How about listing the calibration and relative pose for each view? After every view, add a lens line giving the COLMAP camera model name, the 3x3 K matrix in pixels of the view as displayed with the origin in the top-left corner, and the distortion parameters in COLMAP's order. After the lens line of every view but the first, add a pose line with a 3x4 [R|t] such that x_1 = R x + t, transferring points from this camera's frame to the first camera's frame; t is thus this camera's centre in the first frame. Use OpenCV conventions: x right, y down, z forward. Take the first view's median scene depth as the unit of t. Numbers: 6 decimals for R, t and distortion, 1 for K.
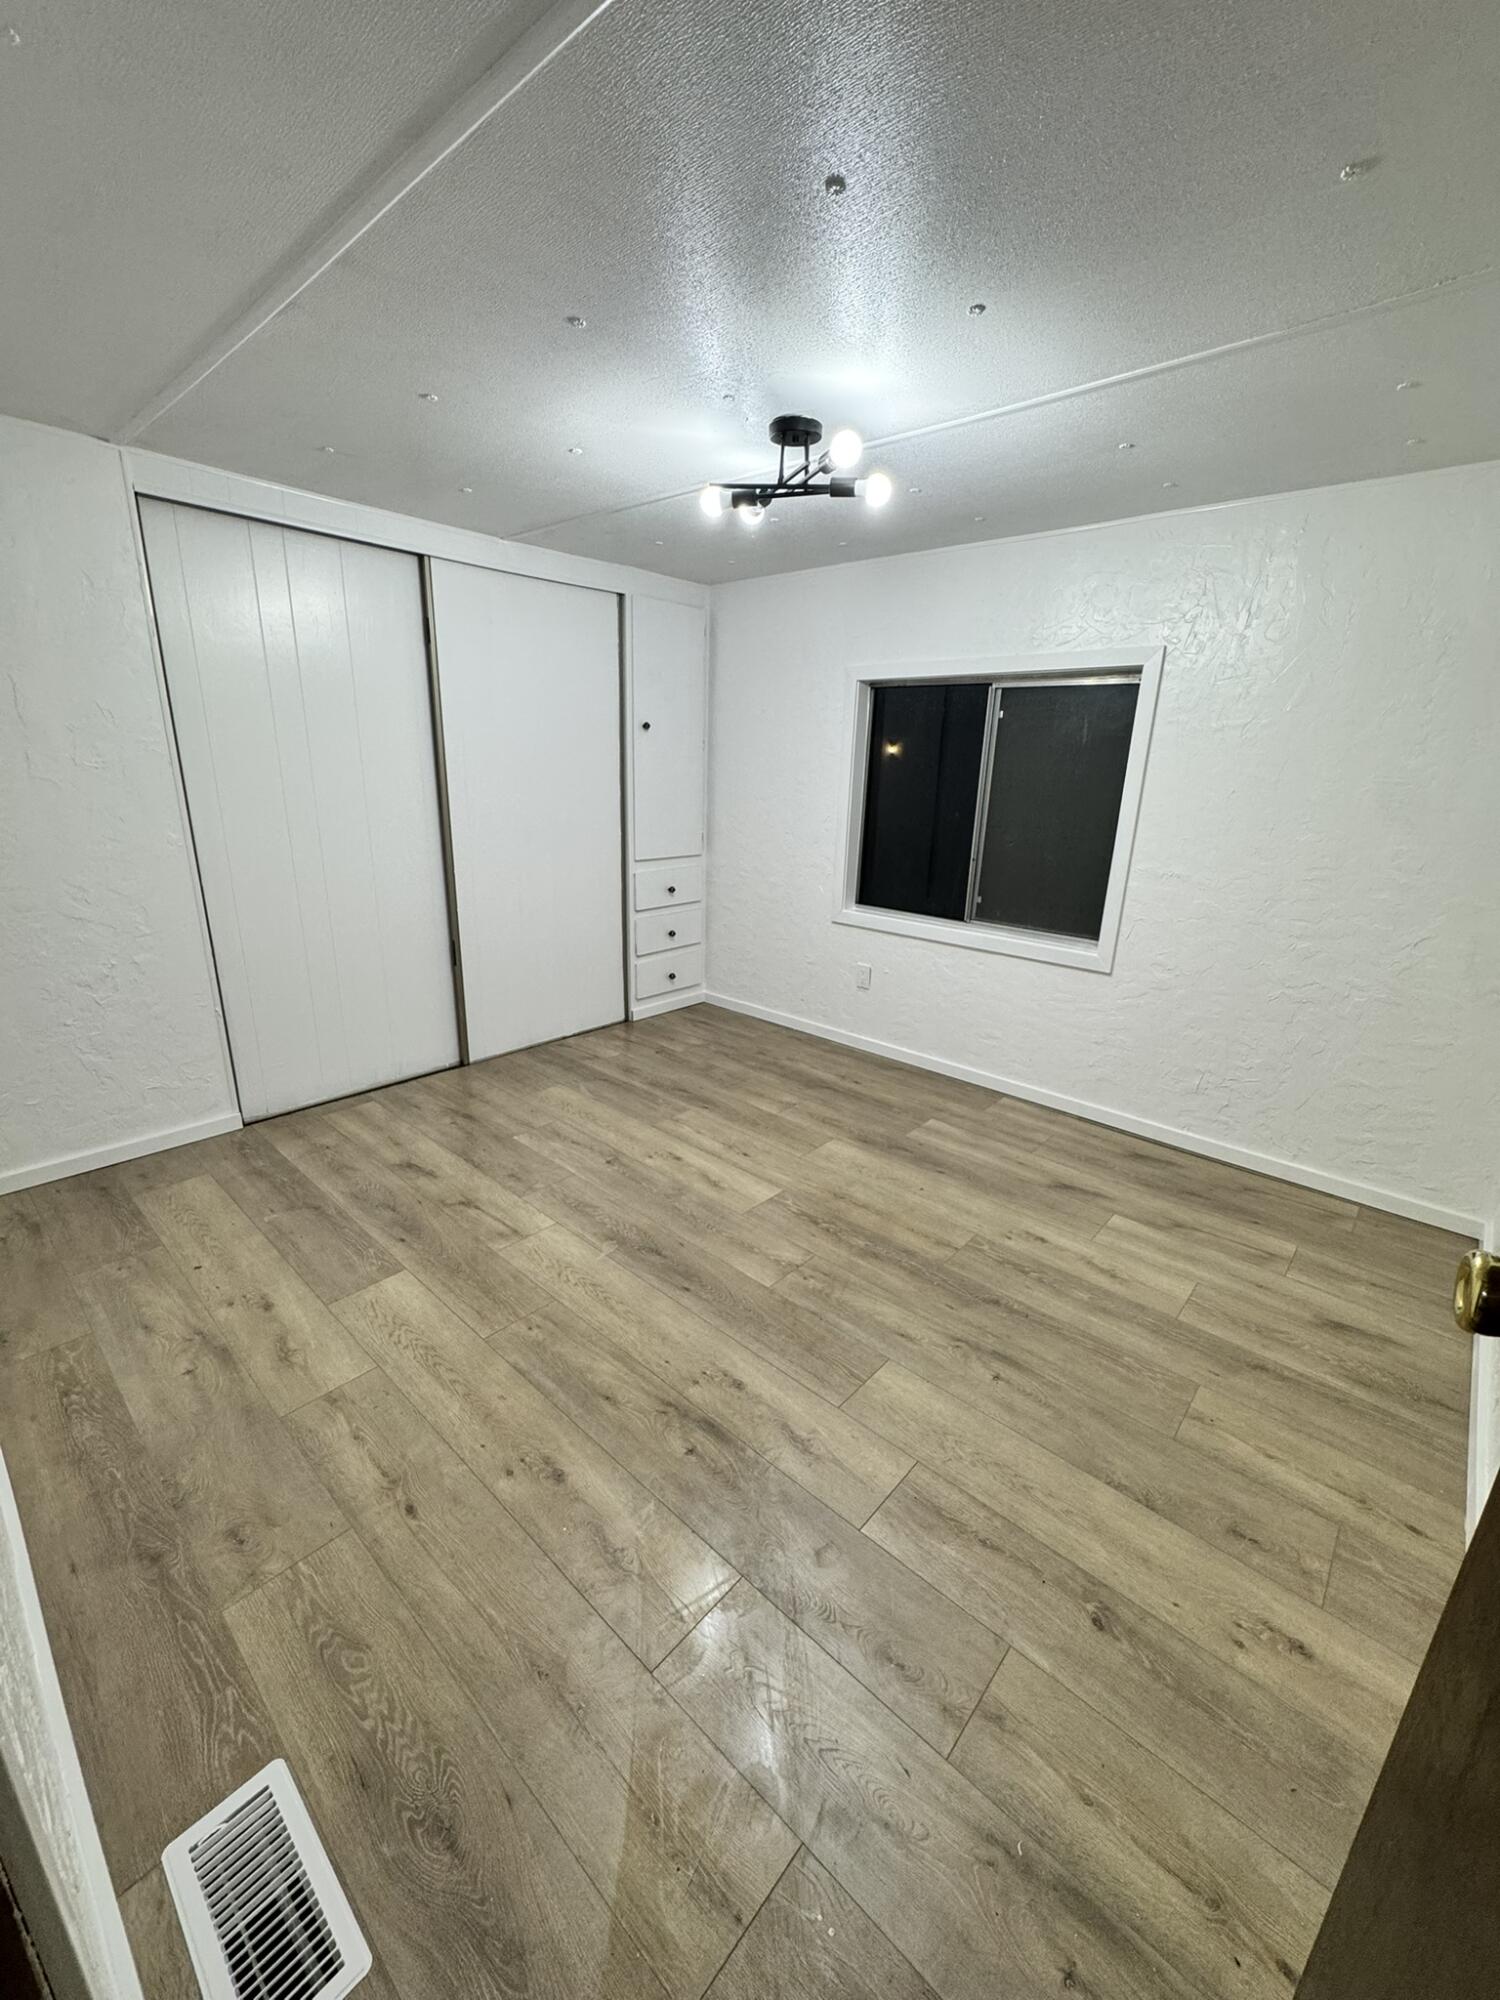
lens RADIAL K [[794.8, 0, 750.0], [0, 794.8, 1000.0], [0, 0, 1]] dist [0.001534, 0.000060]
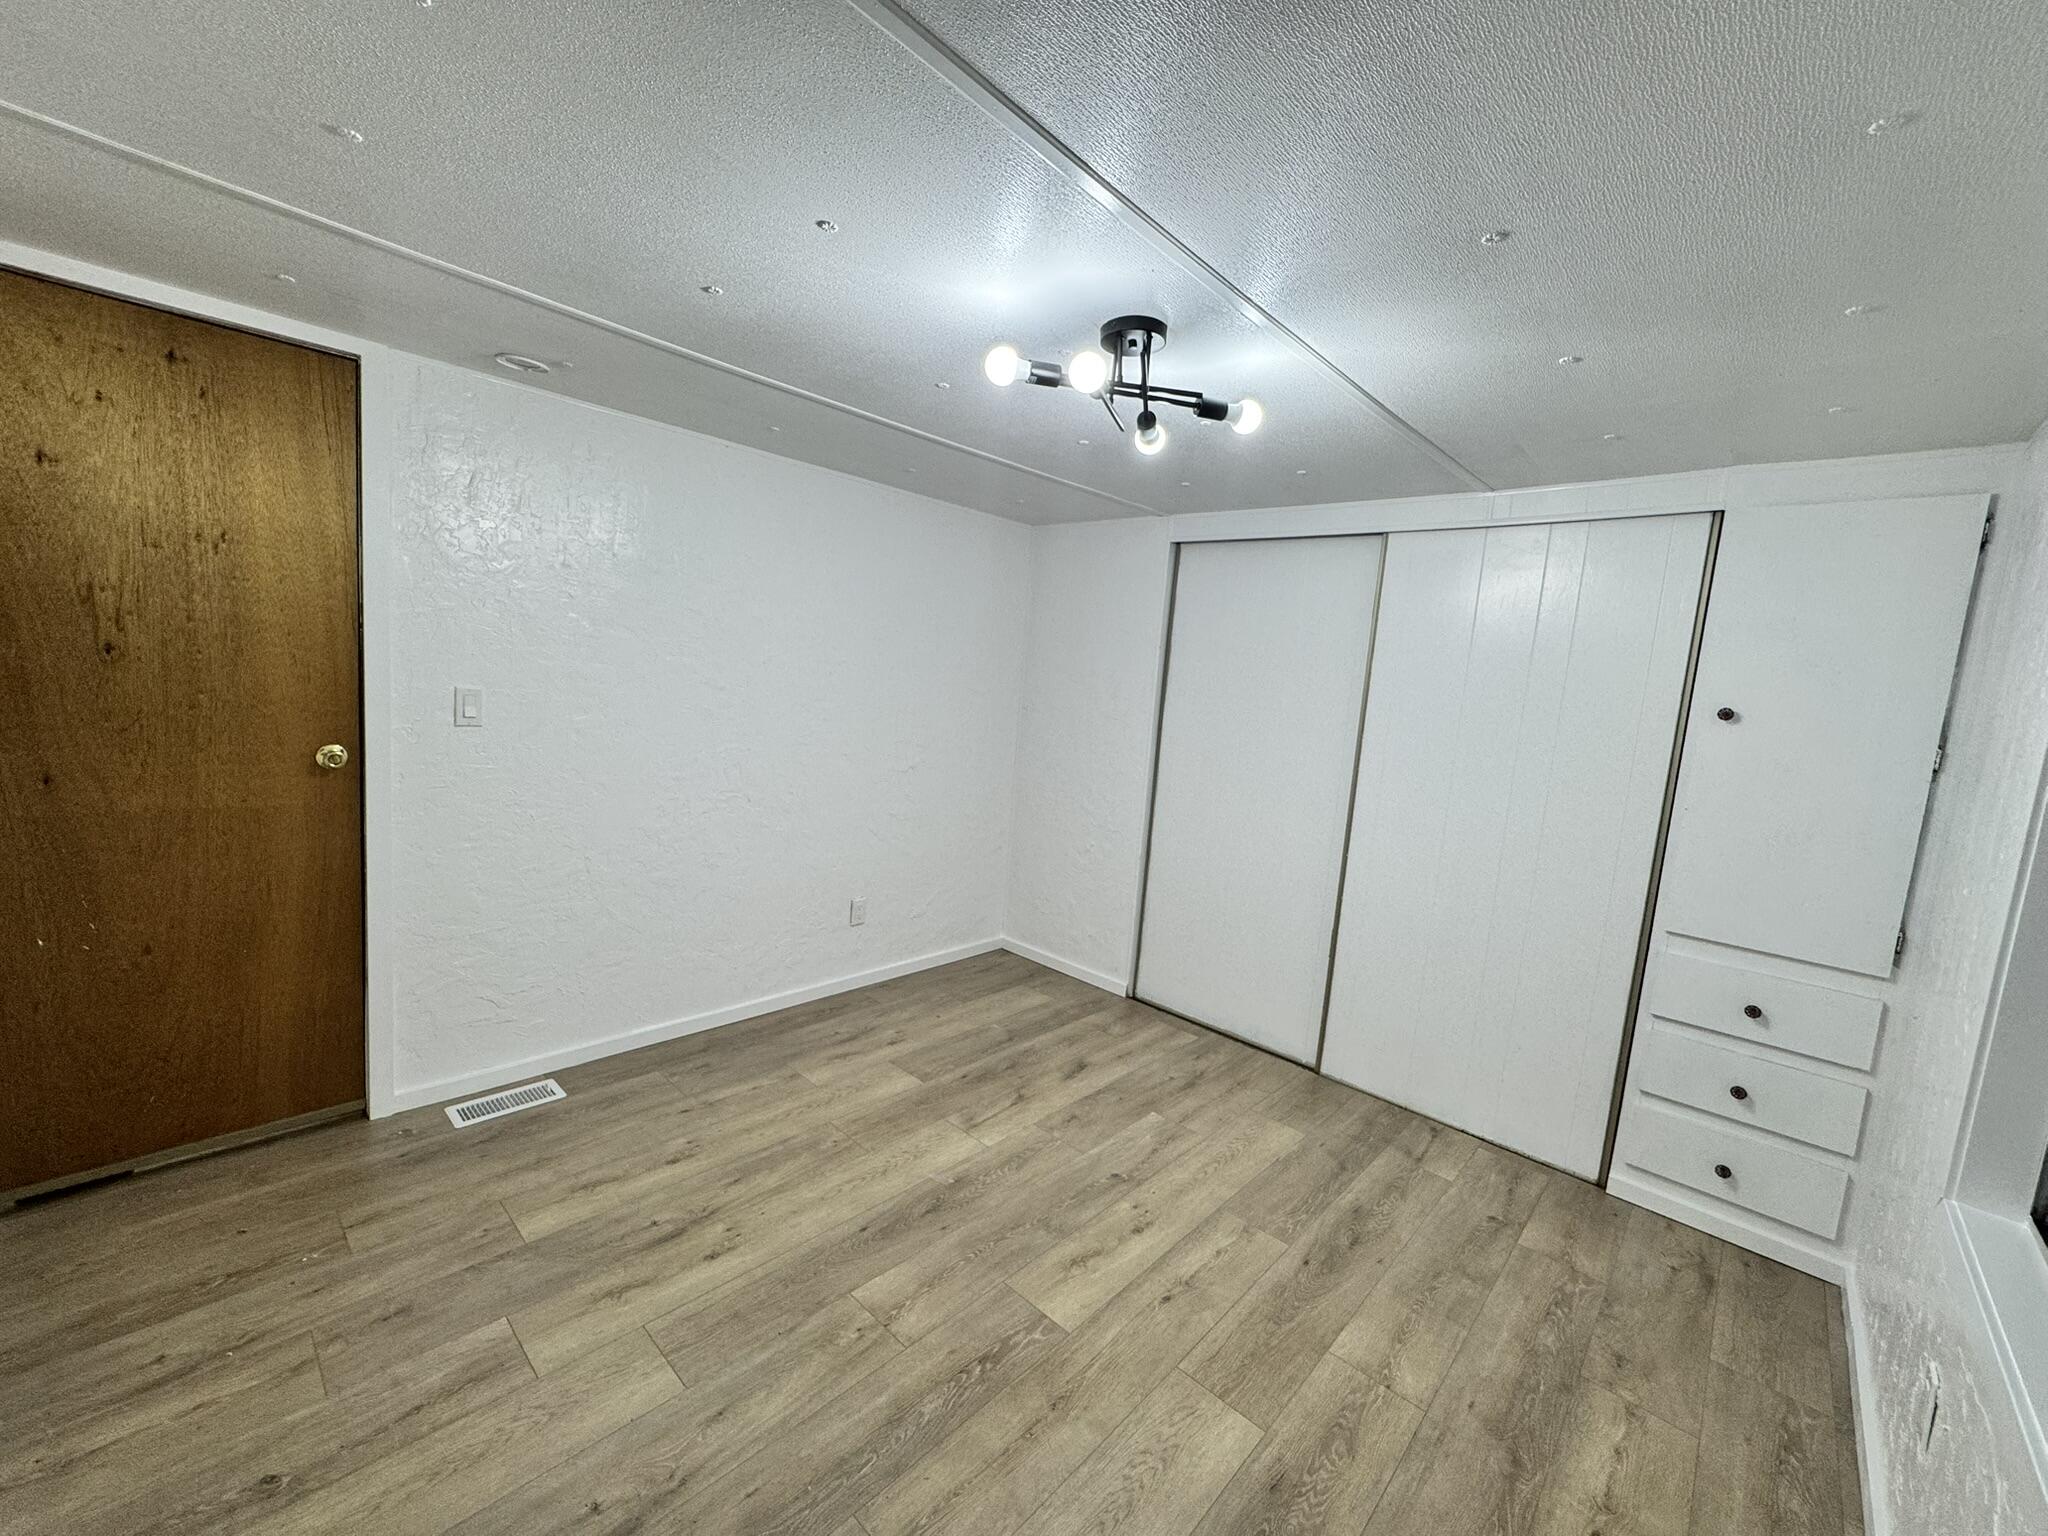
lens RADIAL K [[820.3, 0, 1024.0], [0, 820.3, 768.0], [0, 0, 1]] dist [-0.003410, 0.000161]
pose [[-0.012346, 0.084320, -0.996362, 0.723111], [-0.369421, 0.925556, 0.082906, -0.258167], [0.929180, 0.369101, 0.019723, 0.804092]]
